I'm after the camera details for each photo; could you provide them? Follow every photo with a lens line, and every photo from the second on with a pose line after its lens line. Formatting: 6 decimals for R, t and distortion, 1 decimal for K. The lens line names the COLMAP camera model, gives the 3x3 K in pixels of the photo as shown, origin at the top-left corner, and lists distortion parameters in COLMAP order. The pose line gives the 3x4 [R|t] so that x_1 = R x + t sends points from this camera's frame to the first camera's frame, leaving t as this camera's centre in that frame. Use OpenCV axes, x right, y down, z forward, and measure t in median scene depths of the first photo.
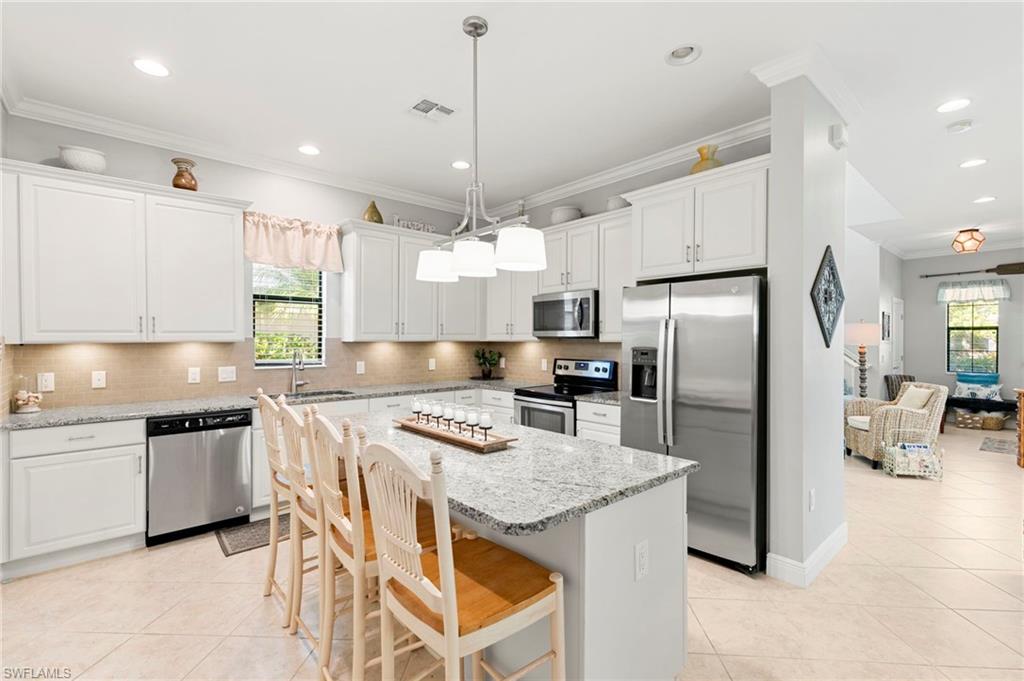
lens RADIAL K [[457.5, 0, 513.3], [0, 457.5, 344.0], [0, 0, 1]] dist [0.004221, 0.000216]
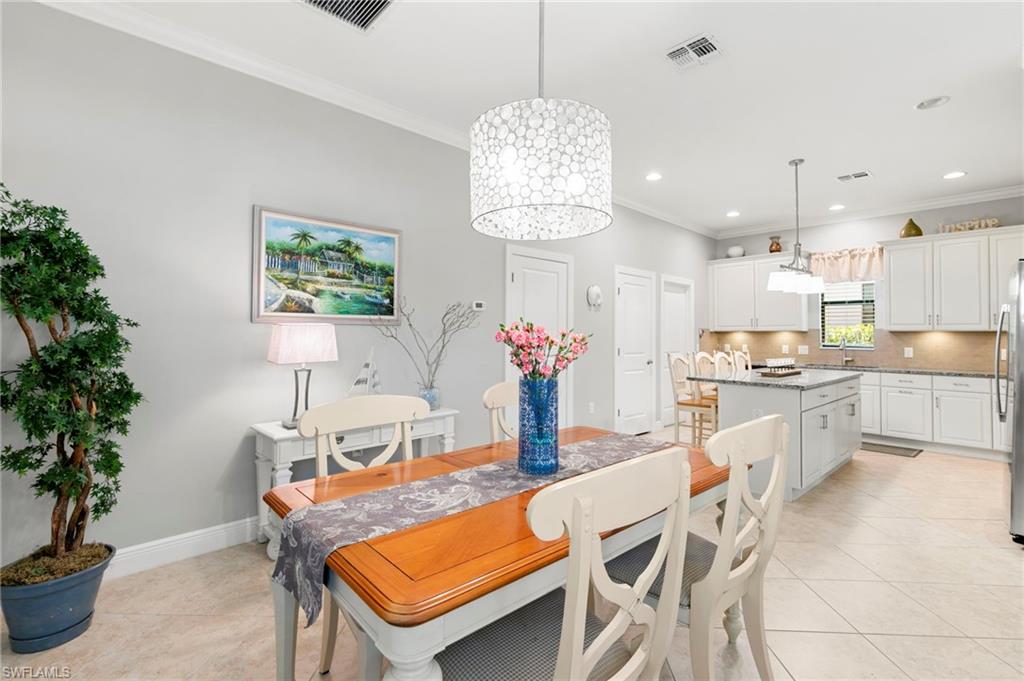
lens RADIAL K [[457.5, 0, 510.8], [0, 457.5, 334.5], [0, 0, 1]] dist [0.004221, 0.000216]
pose [[0.031124, 0.003890, -0.999508, 0.980626], [-0.016130, 0.999864, 0.003389, 0.018021], [0.999385, 0.016017, 0.031182, -0.137649]]
